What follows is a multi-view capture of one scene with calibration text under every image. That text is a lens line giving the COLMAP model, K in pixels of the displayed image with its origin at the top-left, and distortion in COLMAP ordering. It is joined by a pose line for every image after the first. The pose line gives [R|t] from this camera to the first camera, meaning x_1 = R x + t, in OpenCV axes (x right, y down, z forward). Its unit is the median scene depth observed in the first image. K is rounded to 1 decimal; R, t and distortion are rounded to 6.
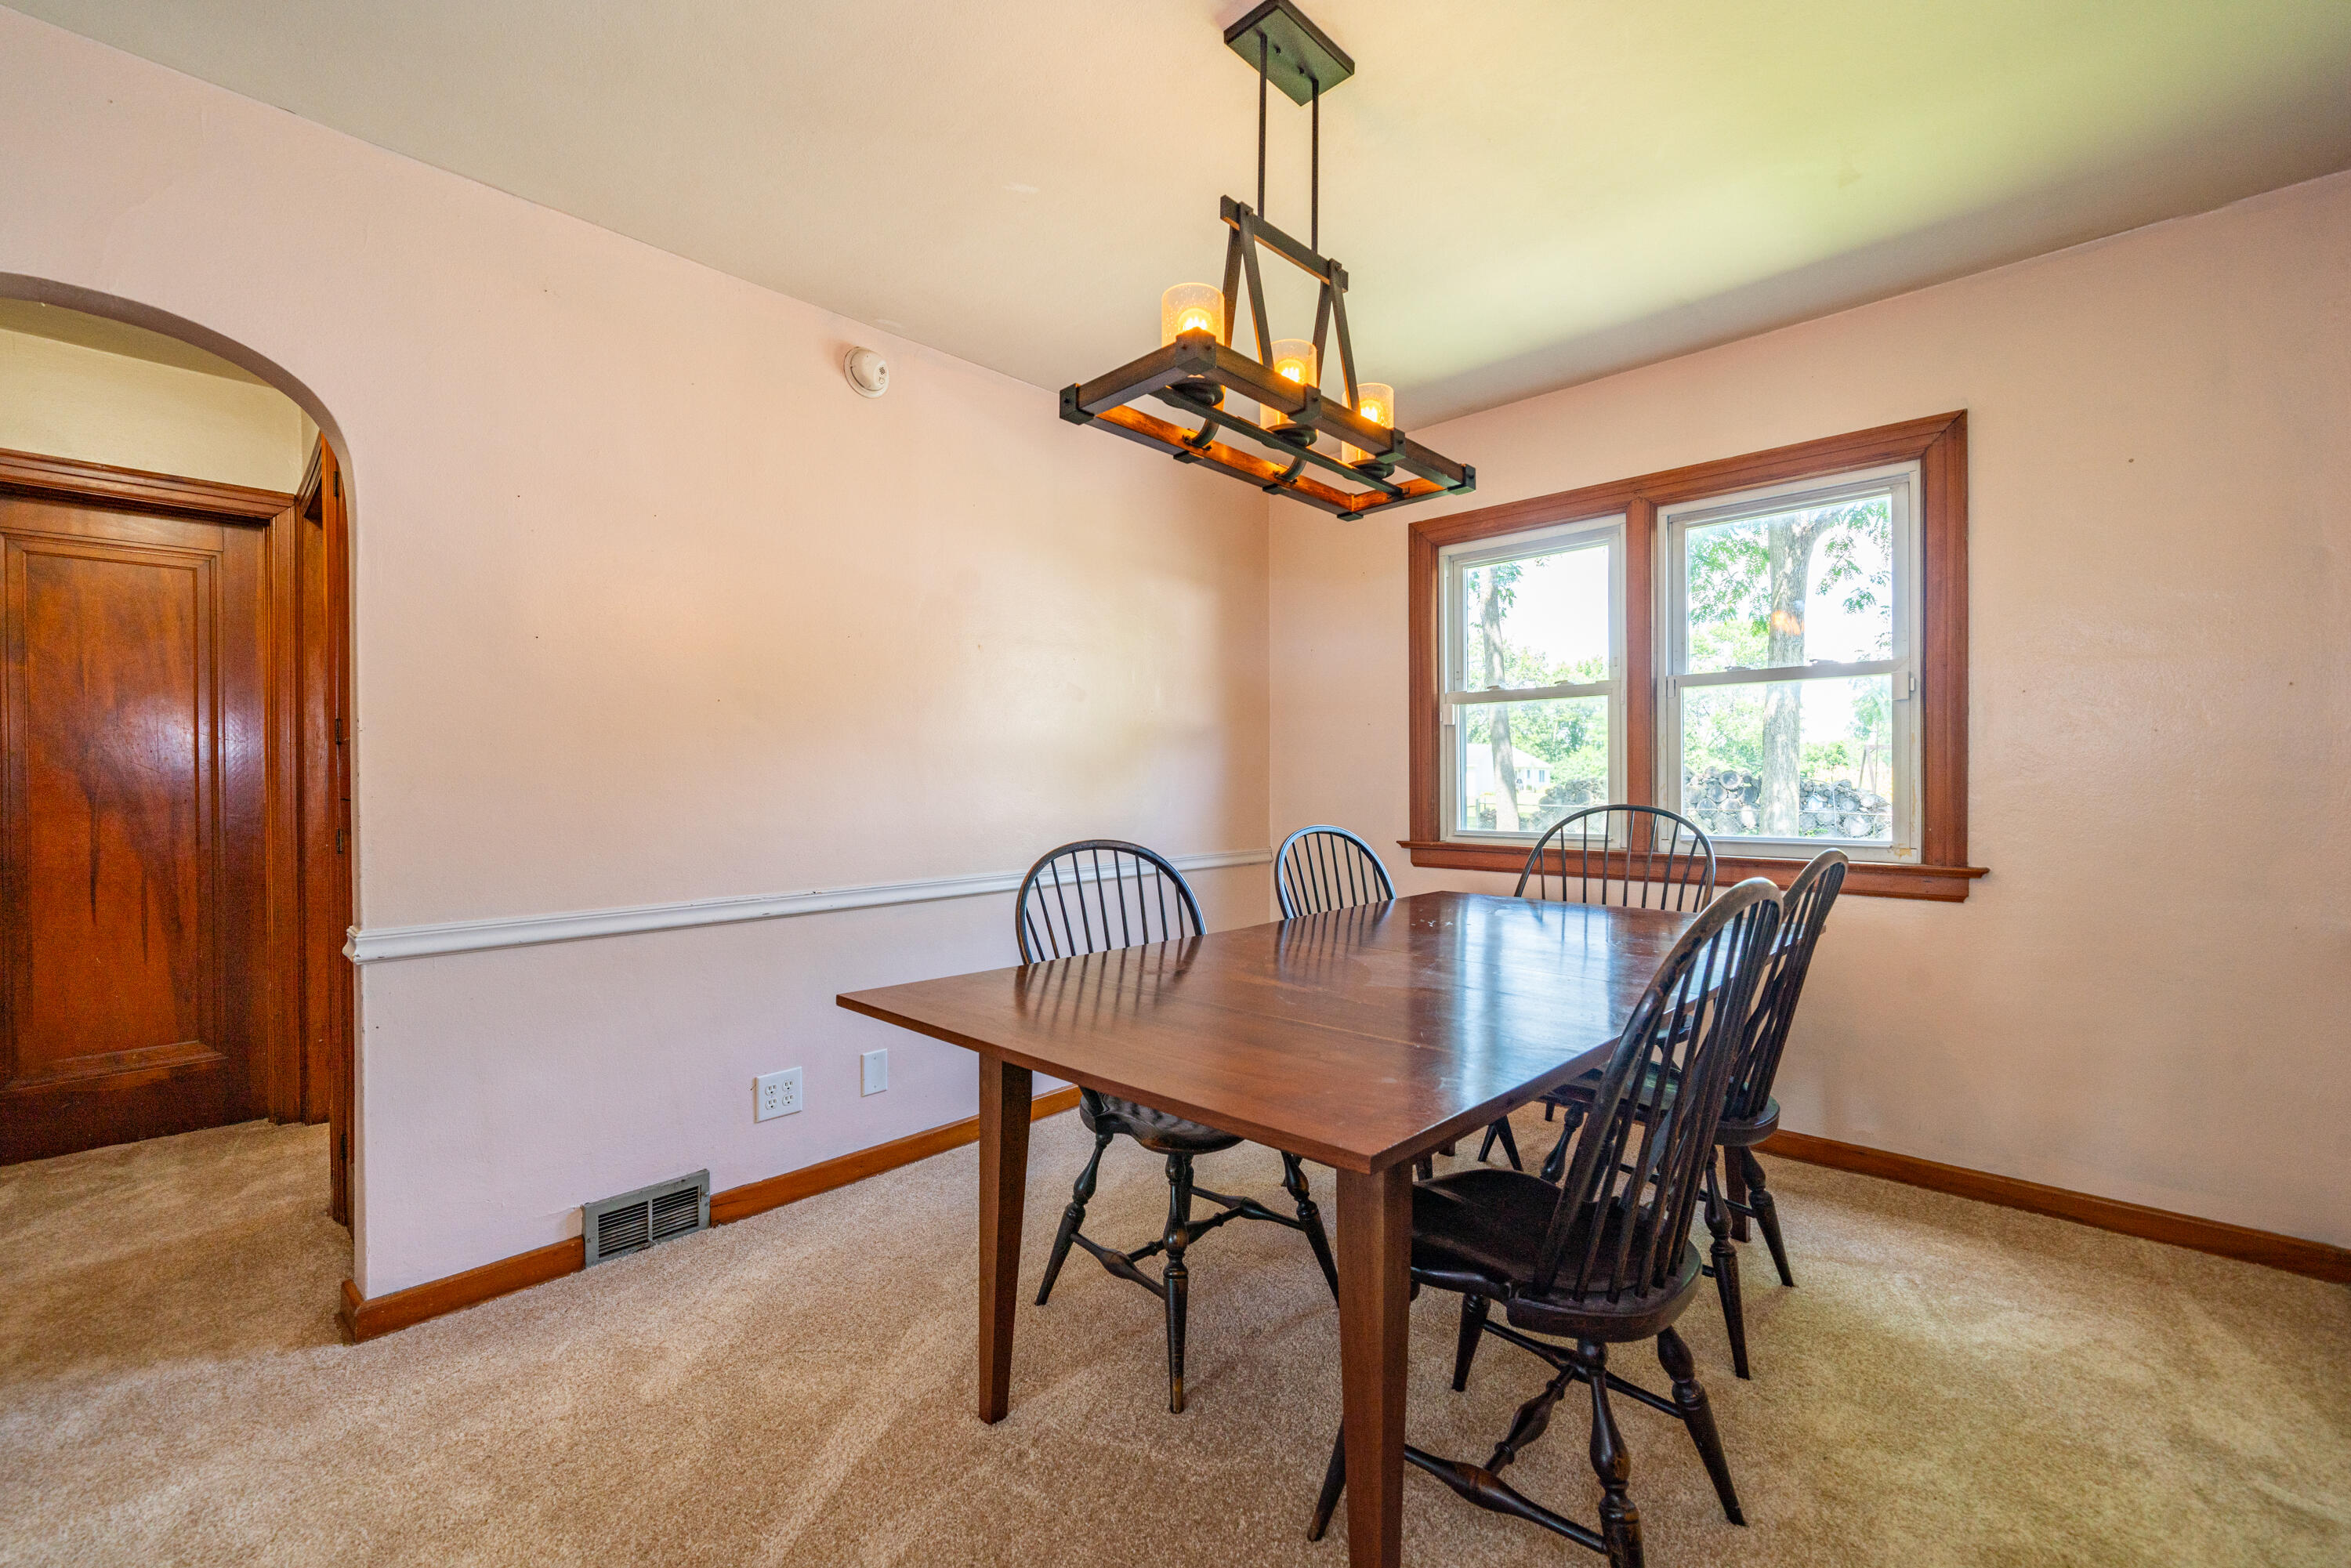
lens RADIAL K [[972.1, 0, 1175.5], [0, 972.1, 784.0], [0, 0, 1]] dist [0.001220, 0.000046]
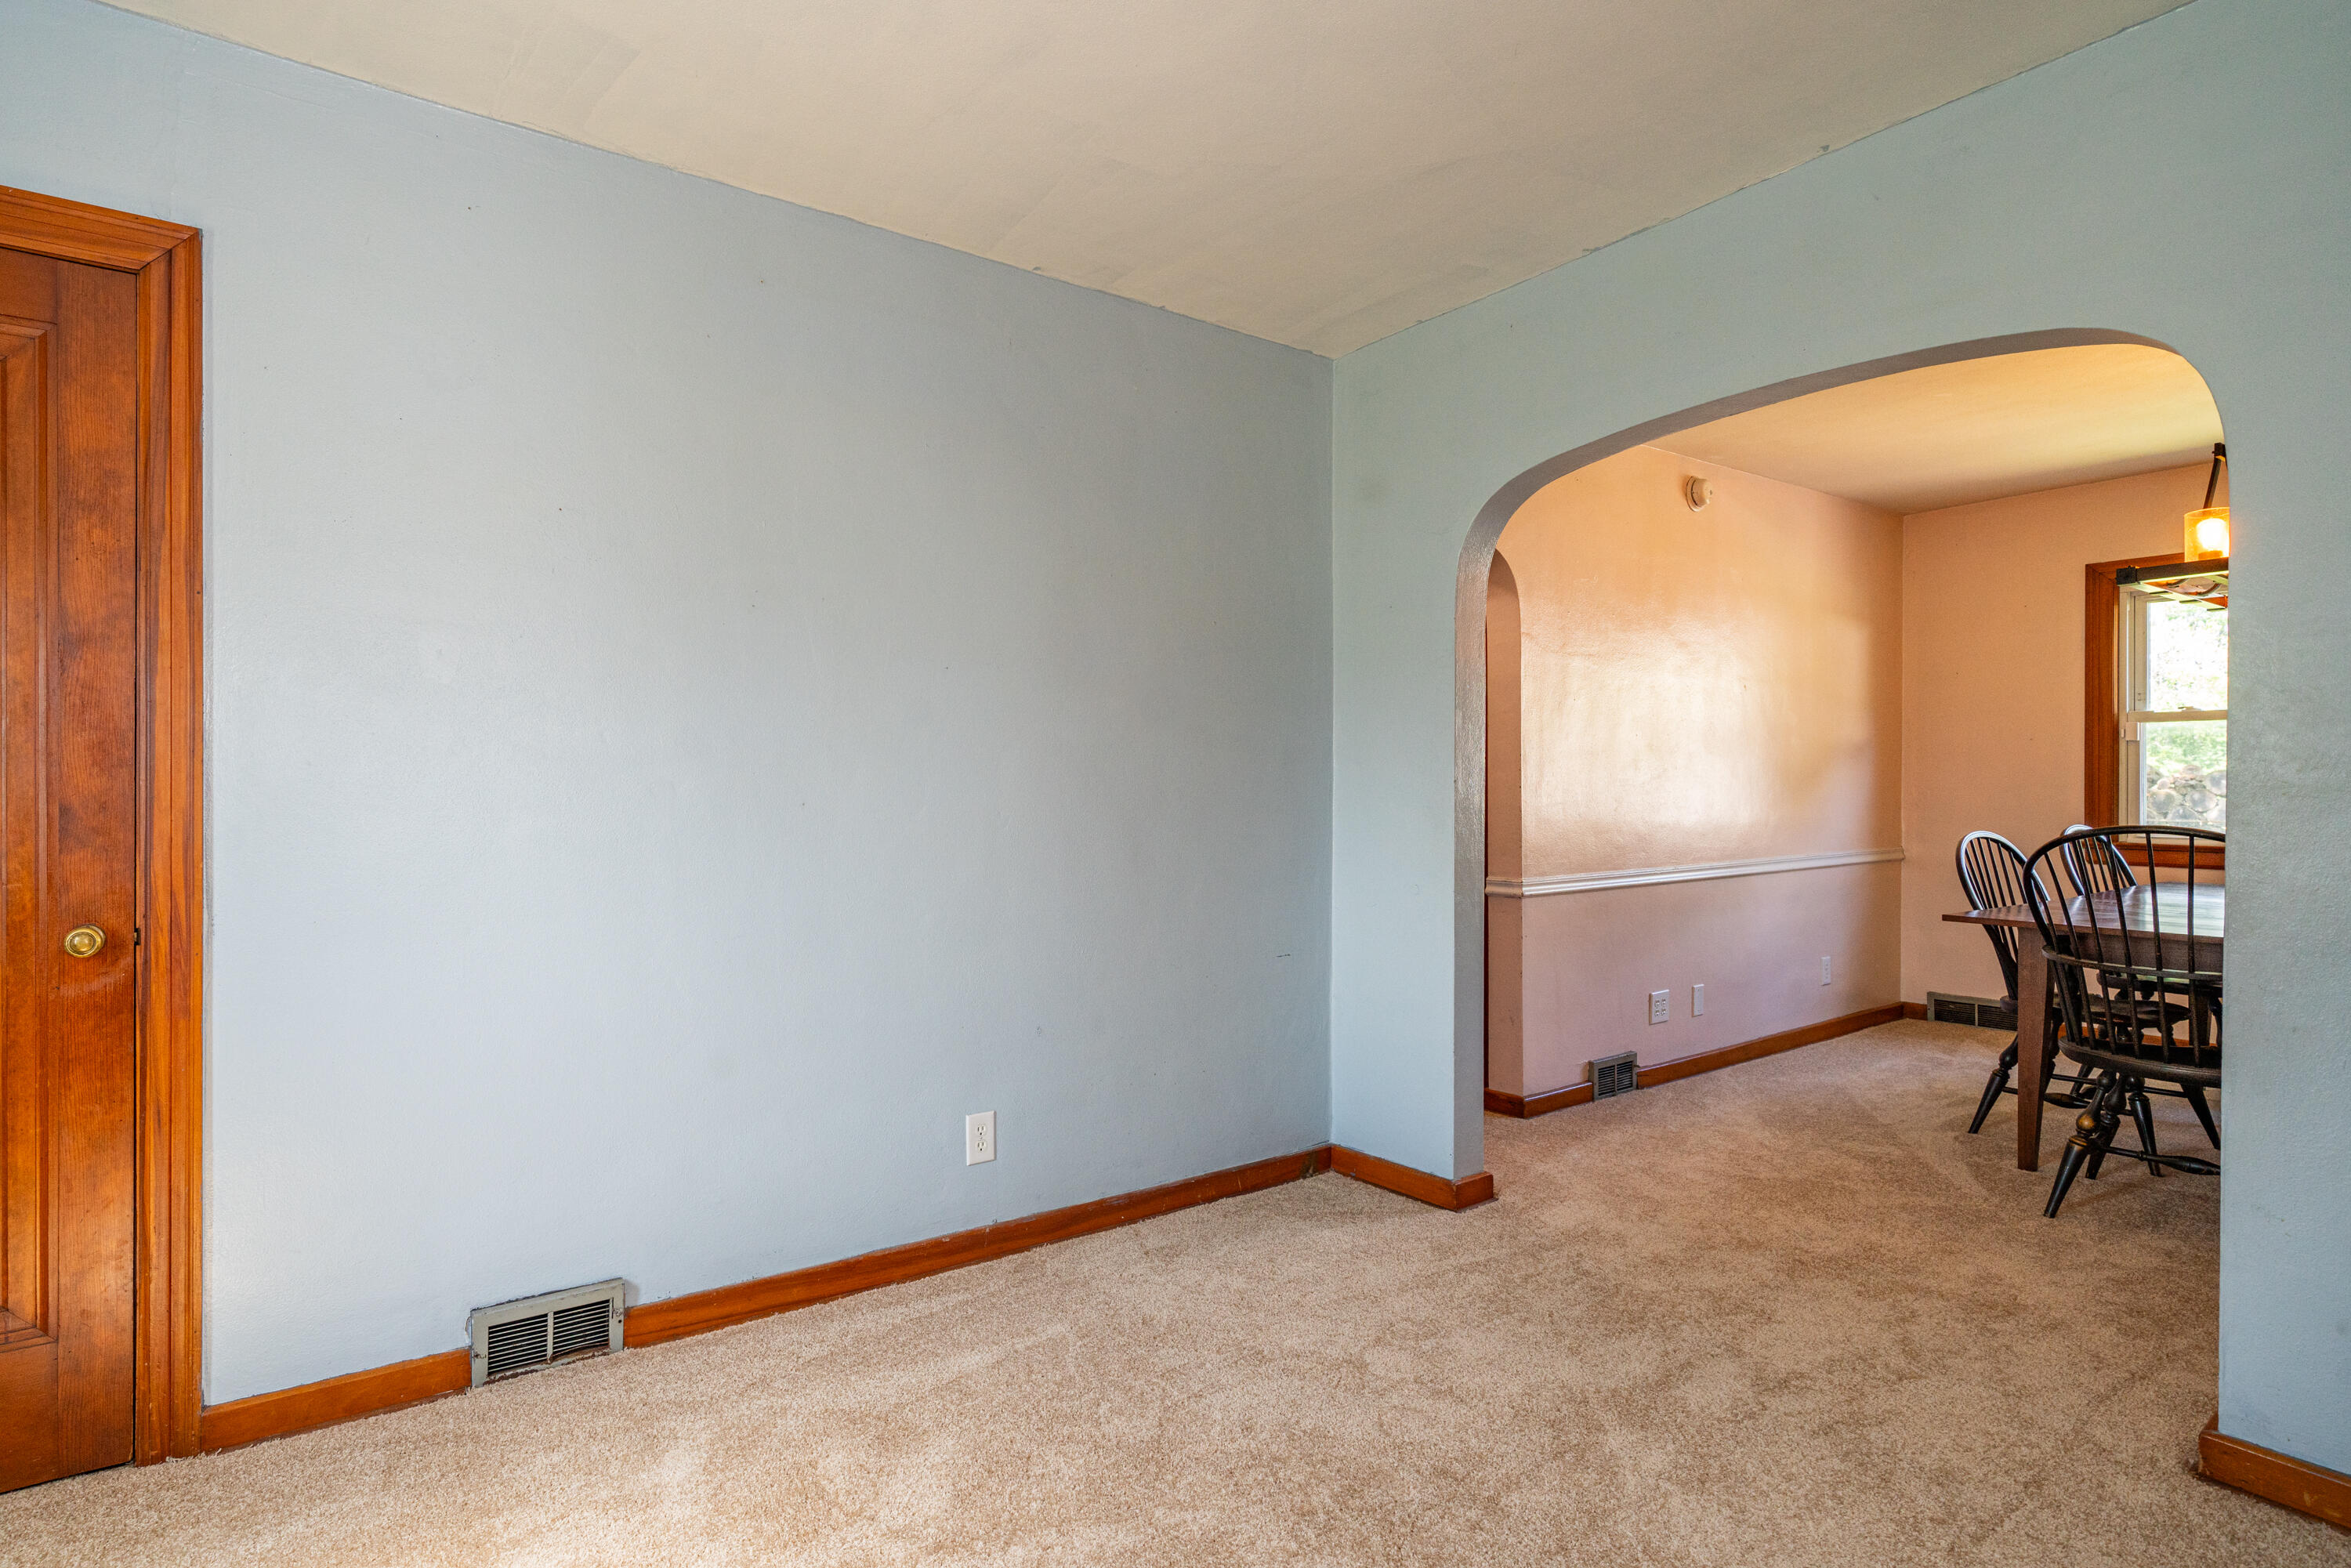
lens RADIAL K [[1144.8, 0, 1054.5], [0, 1144.8, 789.0], [0, 0, 1]] dist [0.004009, 0.001500]
pose [[0.971428, 0.005502, -0.237271, -0.825808], [-0.003619, 0.999958, 0.008370, -0.014485], [0.237307, -0.007273, 0.971408, -0.808676]]
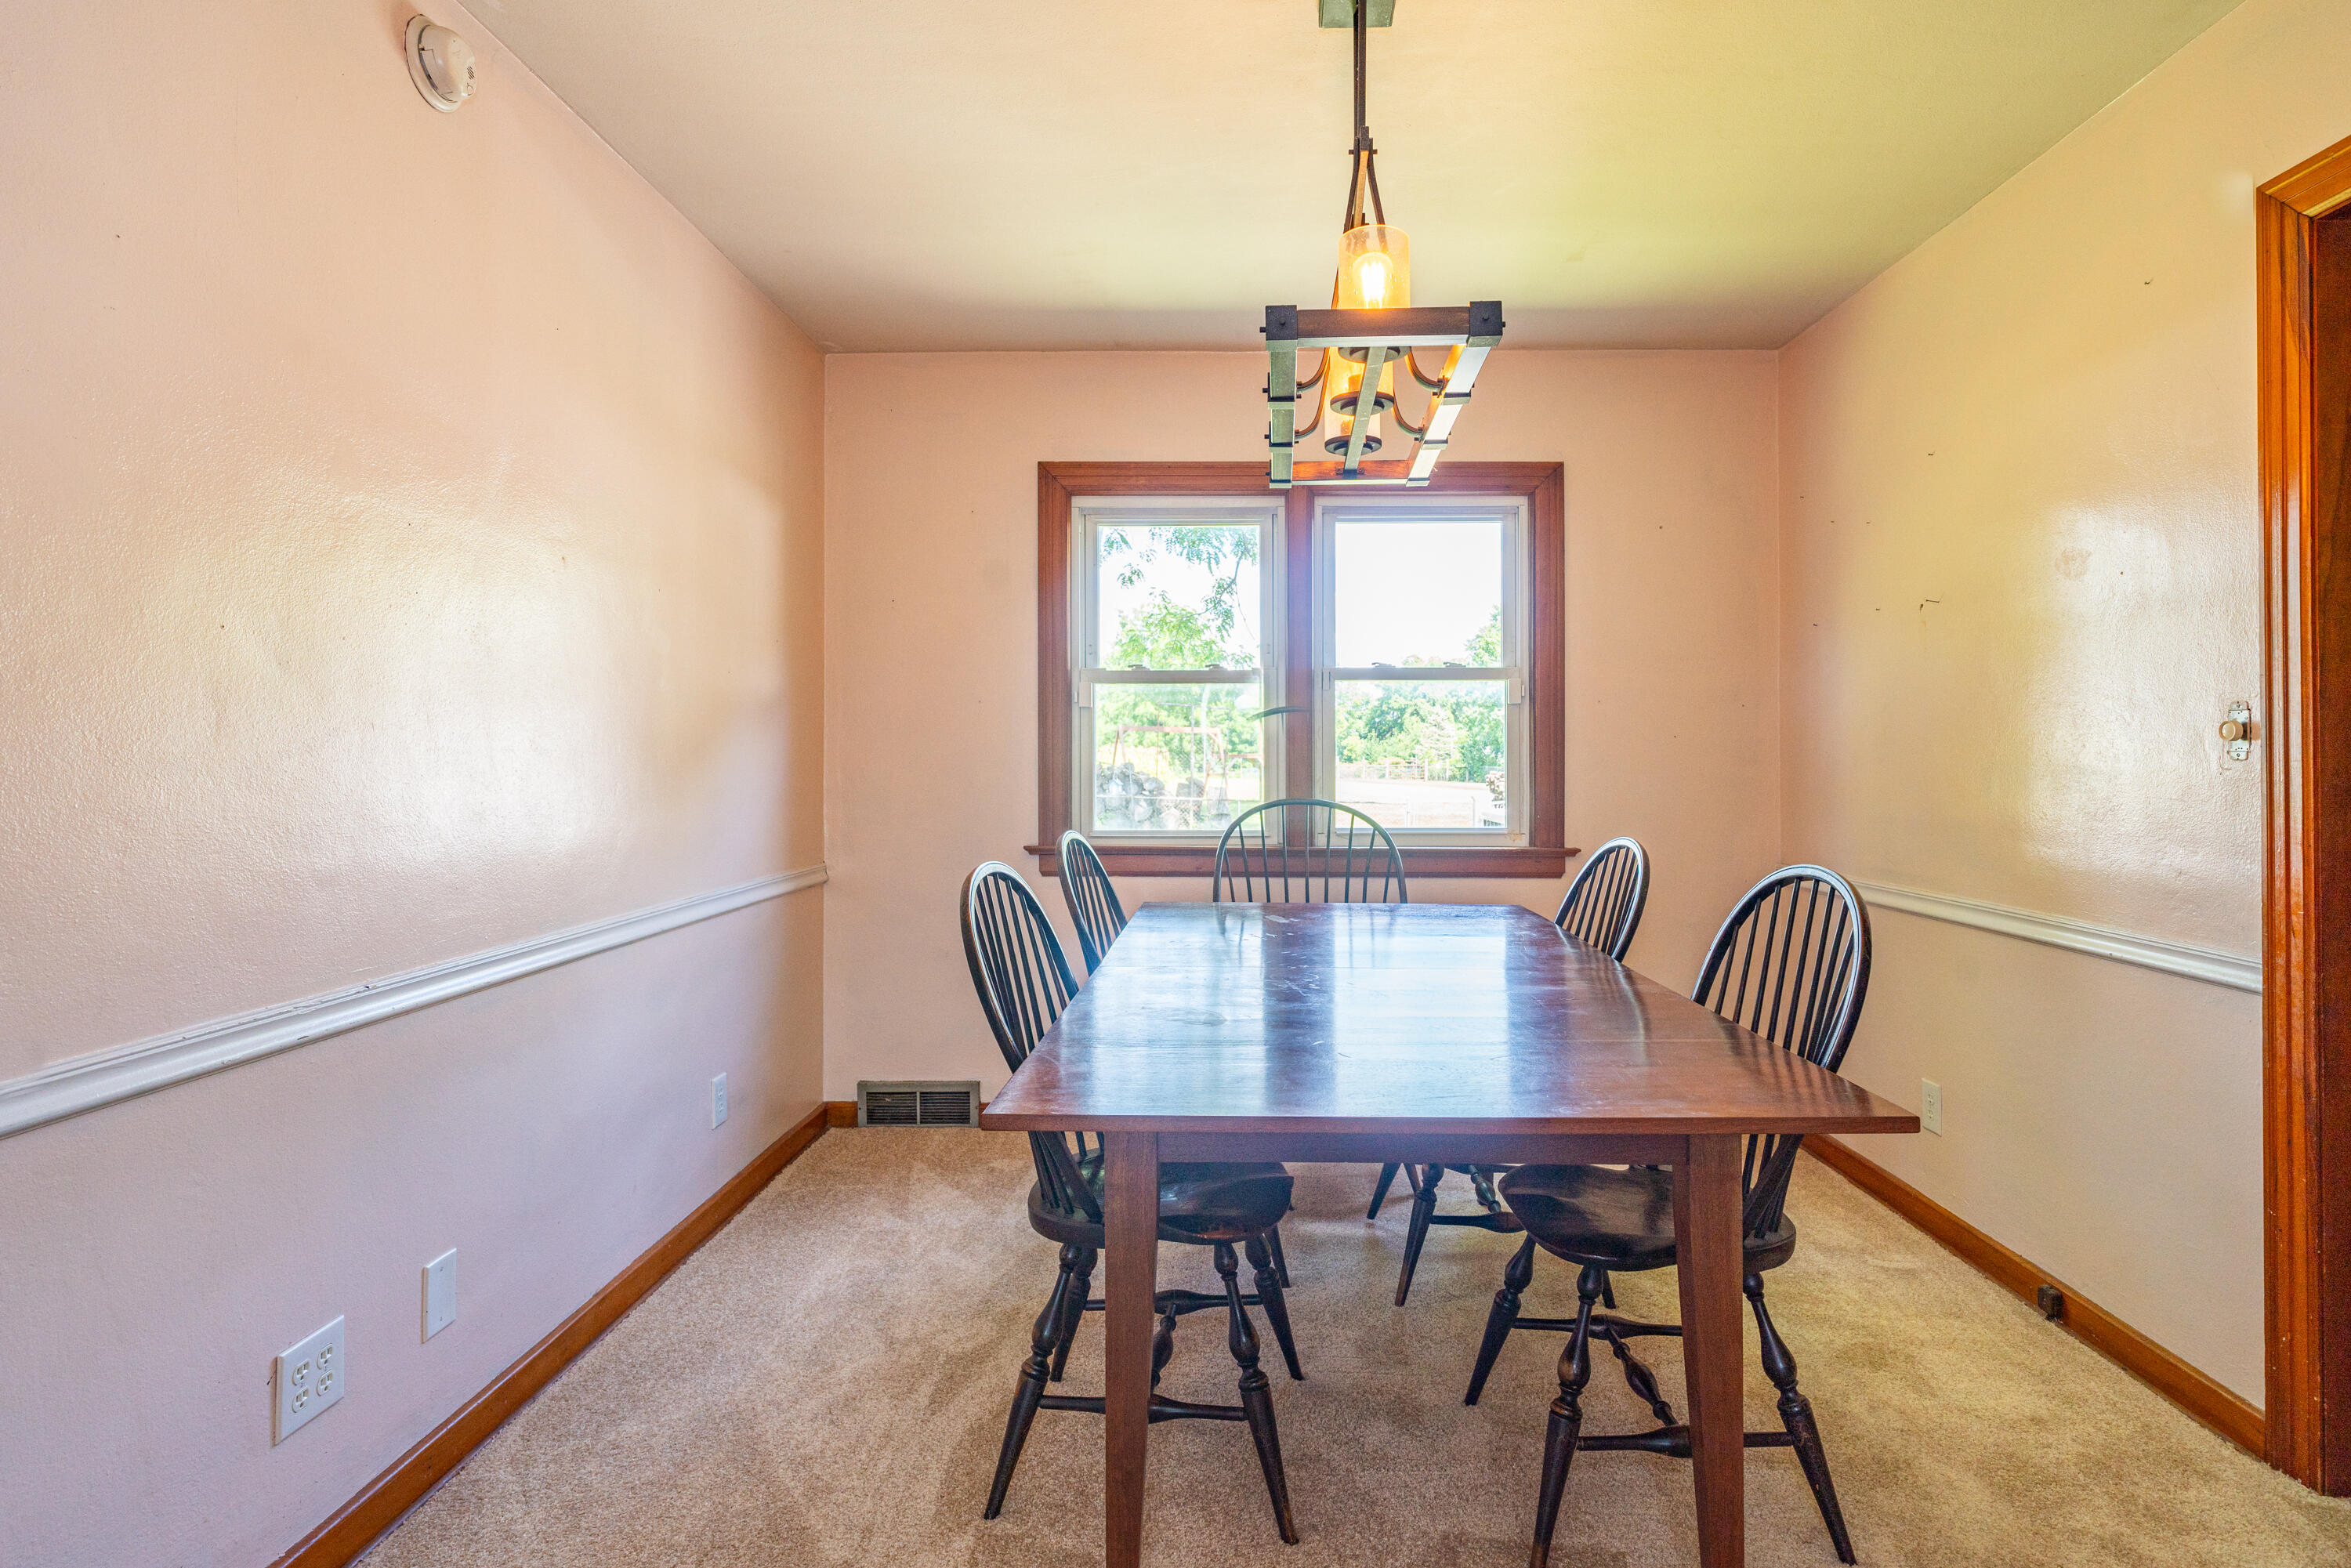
lens RADIAL K [[1241.4, 0, 1234.0], [0, 1241.4, 752.4], [0, 0, 1]] dist [0.001258, 0.000683]
pose [[0.733912, 0.007885, 0.679198, -0.473392], [-0.001613, 0.999950, -0.009865, -0.014140], [-0.679242, 0.006145, 0.733889, 0.152381]]
